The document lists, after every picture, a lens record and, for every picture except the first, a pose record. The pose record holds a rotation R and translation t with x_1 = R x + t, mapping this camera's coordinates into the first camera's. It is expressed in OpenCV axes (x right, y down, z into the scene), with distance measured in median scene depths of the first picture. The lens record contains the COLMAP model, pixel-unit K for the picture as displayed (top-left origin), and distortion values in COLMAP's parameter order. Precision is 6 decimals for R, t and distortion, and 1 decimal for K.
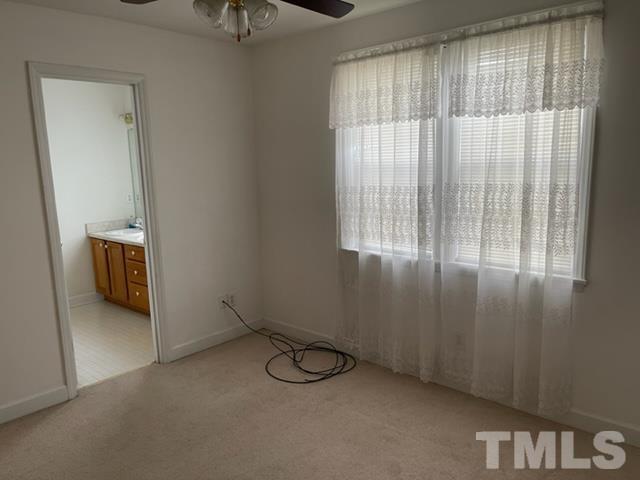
lens RADIAL K [[487.5, 0, 317.2], [0, 487.5, 242.4], [0, 0, 1]] dist [0.073133, -0.102424]
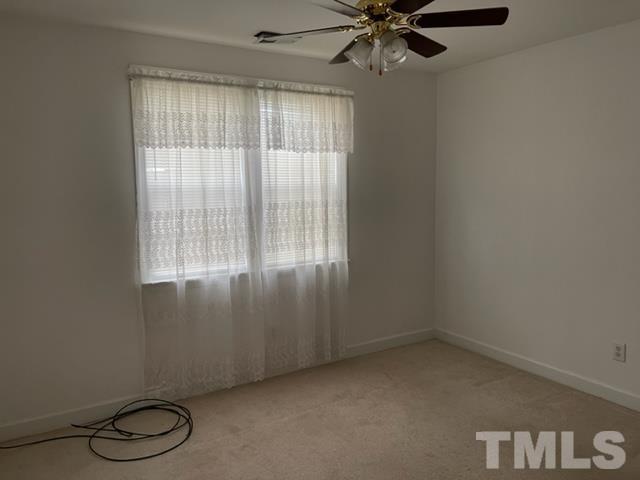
lens RADIAL K [[487.5, 0, 317.2], [0, 487.5, 242.4], [0, 0, 1]] dist [0.073133, -0.102424]
pose [[0.286260, -0.080431, 0.954770, -0.851308], [0.173556, 0.984340, 0.030886, -0.041197], [-0.942302, 0.156864, 0.295736, 0.540567]]
